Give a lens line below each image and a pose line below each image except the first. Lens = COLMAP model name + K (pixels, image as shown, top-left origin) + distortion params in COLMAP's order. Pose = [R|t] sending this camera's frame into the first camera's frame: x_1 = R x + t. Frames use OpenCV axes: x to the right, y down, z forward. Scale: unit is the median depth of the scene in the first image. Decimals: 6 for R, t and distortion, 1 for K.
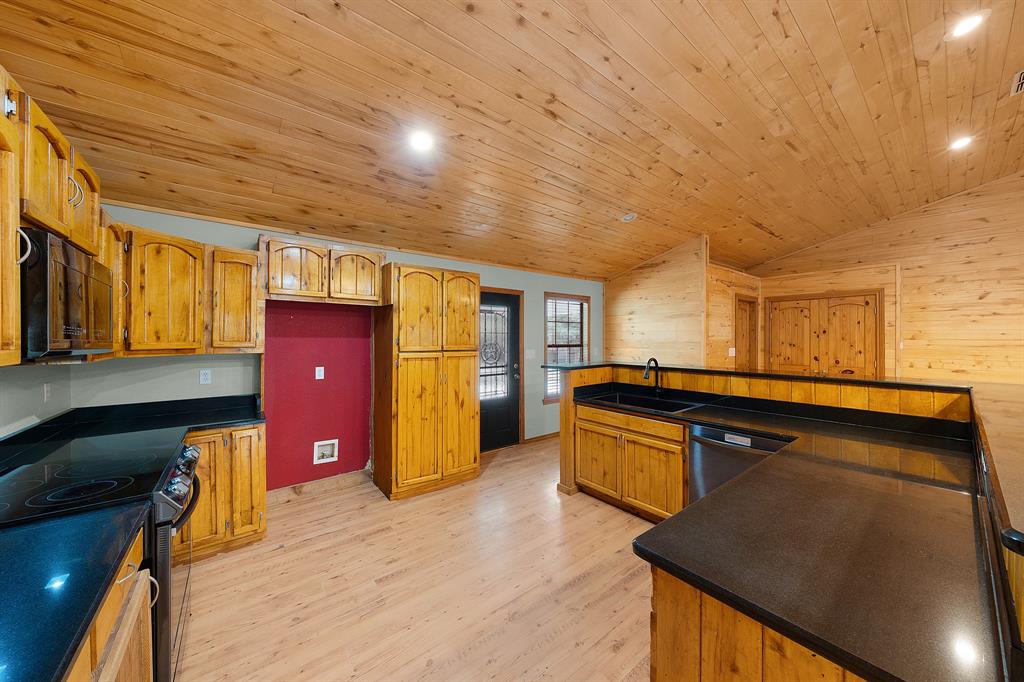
lens RADIAL K [[353.0, 0, 513.3], [0, 353.0, 338.5], [0, 0, 1]] dist [-0.000504, 0.000606]
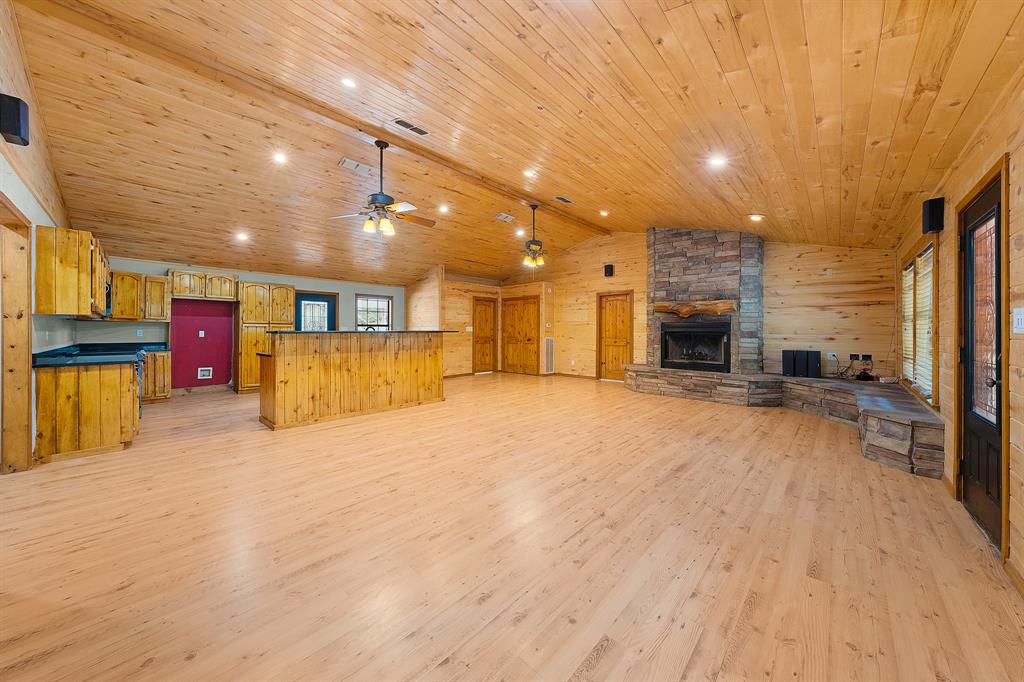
lens RADIAL K [[353.0, 0, 510.7], [0, 353.0, 330.6], [0, 0, 1]] dist [-0.000504, 0.000606]
pose [[0.989376, 0.001945, 0.145366, 0.914810], [-0.001274, 0.999988, -0.004712, 0.086921], [-0.145373, 0.004477, 0.989367, -1.267114]]
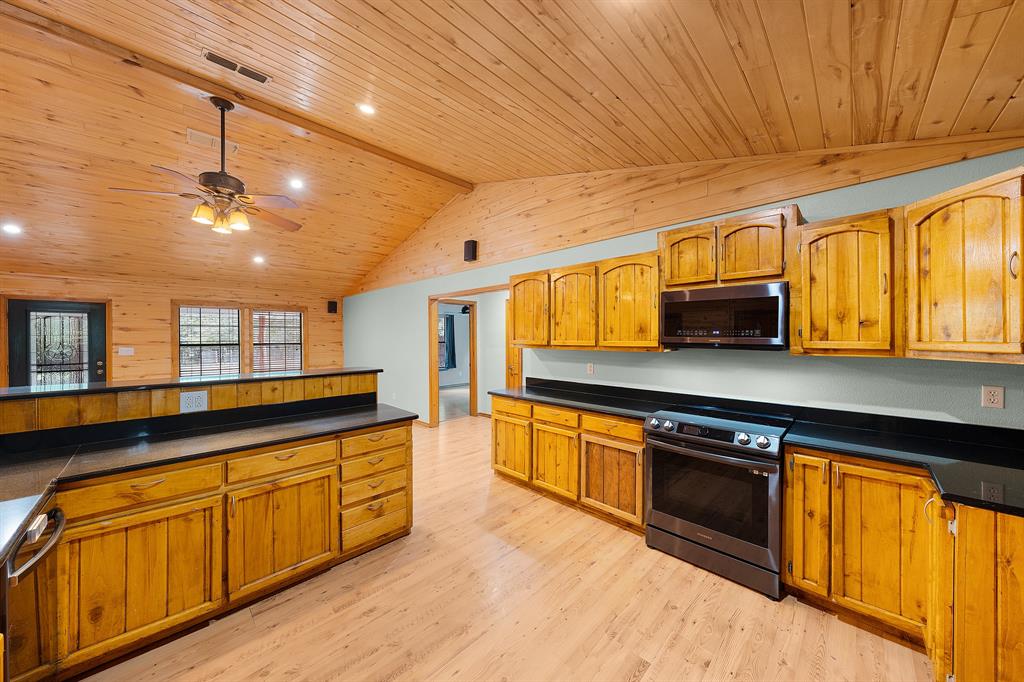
lens RADIAL K [[353.0, 0, 510.5], [0, 353.0, 336.6], [0, 0, 1]] dist [-0.000504, 0.000606]
pose [[-0.993937, 0.003459, -0.109899, -0.015022], [0.003176, 0.999991, 0.002752, -0.003082], [0.109907, 0.002386, -0.993939, 1.097307]]
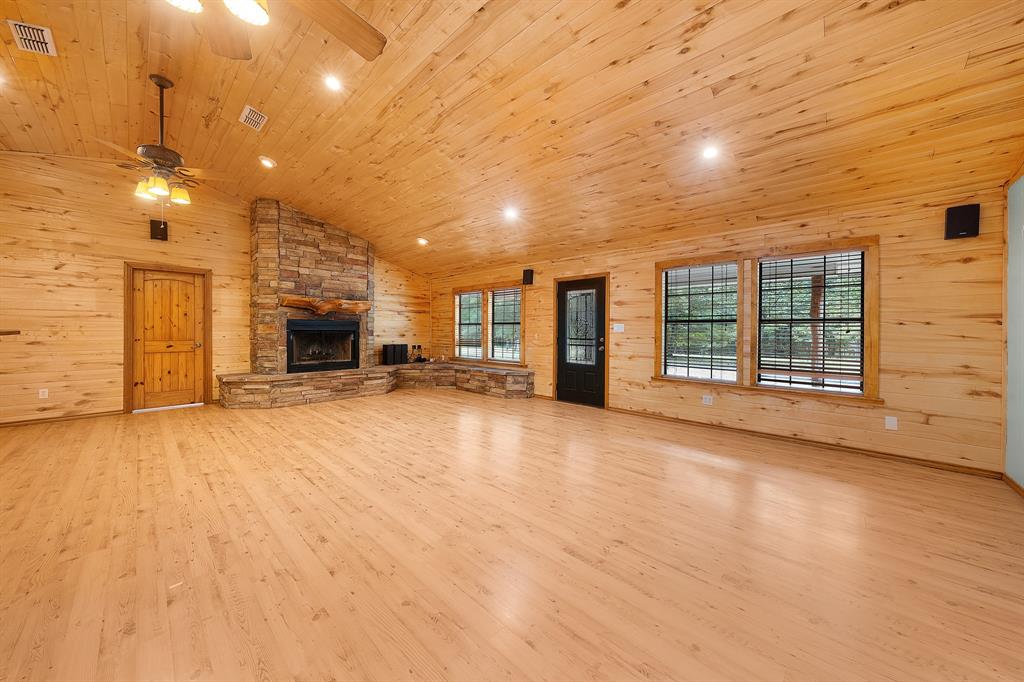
lens RADIAL K [[353.0, 0, 514.8], [0, 353.0, 333.1], [0, 0, 1]] dist [-0.000504, 0.000606]
pose [[-0.150528, -0.009317, 0.988562, 0.201228], [-0.001089, 0.999957, 0.009259, 0.079157], [-0.988605, 0.000317, -0.150531, -0.171512]]
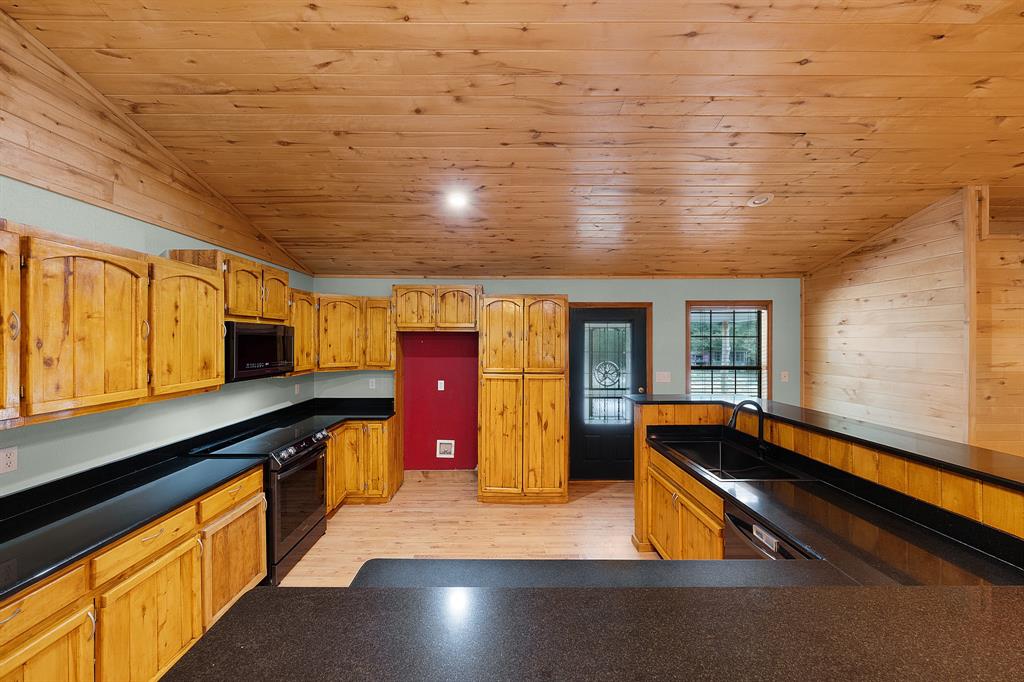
lens RADIAL K [[380.5, 0, 499.5], [0, 380.5, 339.4], [0, 0, 1]] dist [0.000659, 0.000135]
pose [[0.783616, 0.000228, -0.621245, 0.461490], [-0.001606, 0.999997, -0.001659, -0.065203], [0.621243, 0.002298, 0.783615, 0.066991]]
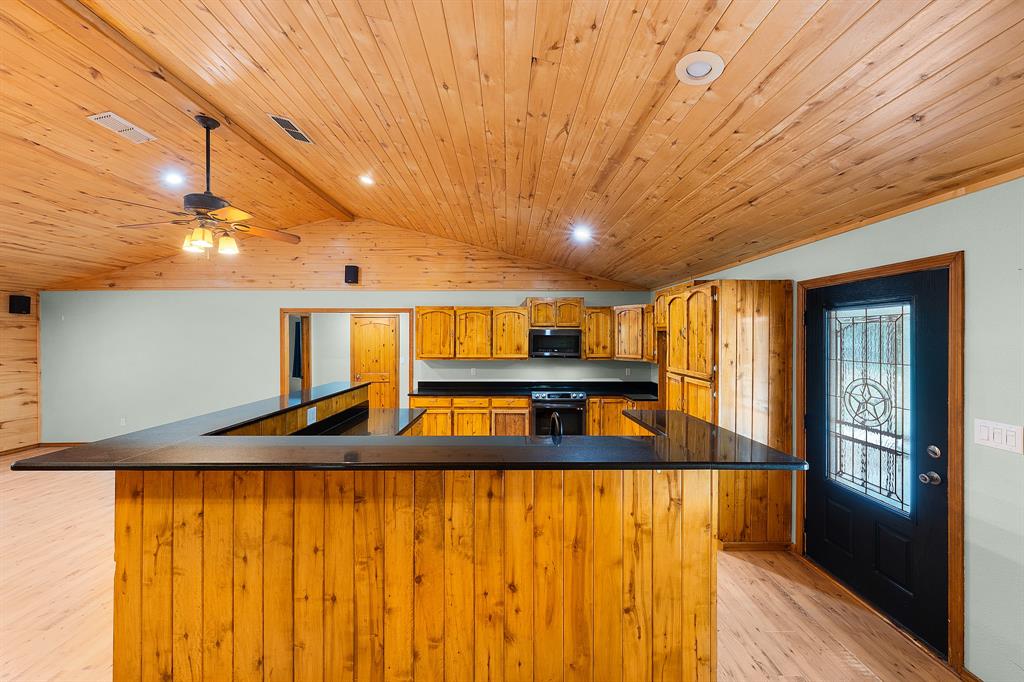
lens RADIAL K [[380.5, 0, 509.8], [0, 380.5, 334.3], [0, 0, 1]] dist [0.000659, 0.000135]
pose [[-0.618222, -0.005387, -0.785985, 0.926987], [-0.003271, 0.999985, -0.004281, -0.071177], [0.785996, -0.000075, -0.618231, 1.299142]]
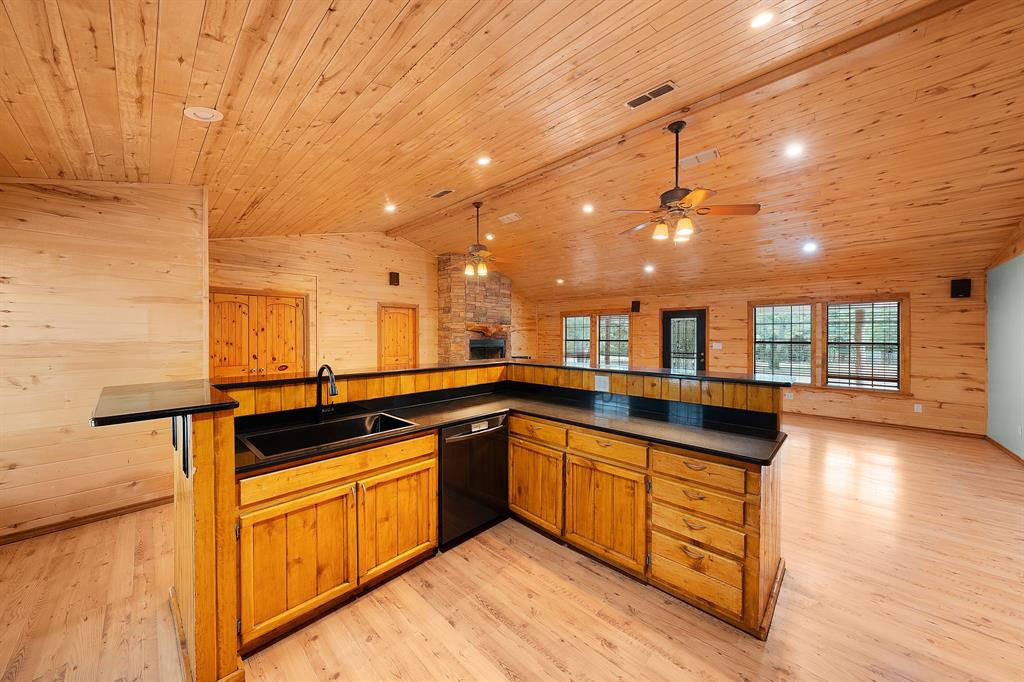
lens RADIAL K [[353.0, 0, 515.7], [0, 353.0, 337.1], [0, 0, 1]] dist [-0.000504, 0.000606]
pose [[-0.141764, -0.004314, 0.989891, -0.330291], [0.002711, 0.999985, 0.004746, -0.001086], [-0.989897, 0.003356, -0.141750, 0.708392]]
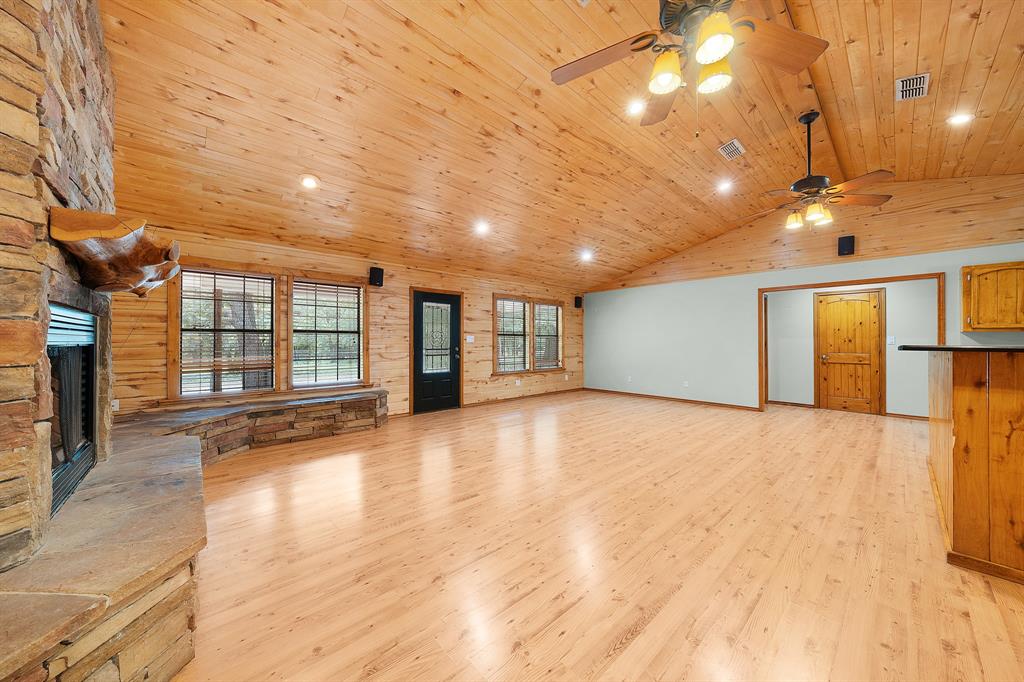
lens RADIAL K [[353.0, 0, 511.1], [0, 353.0, 346.7], [0, 0, 1]] dist [-0.000504, 0.000606]
pose [[-0.997724, -0.000761, -0.067424, 1.611445], [-0.002231, 0.999762, 0.021717, 0.069325], [0.067391, 0.021818, -0.997488, 1.107896]]
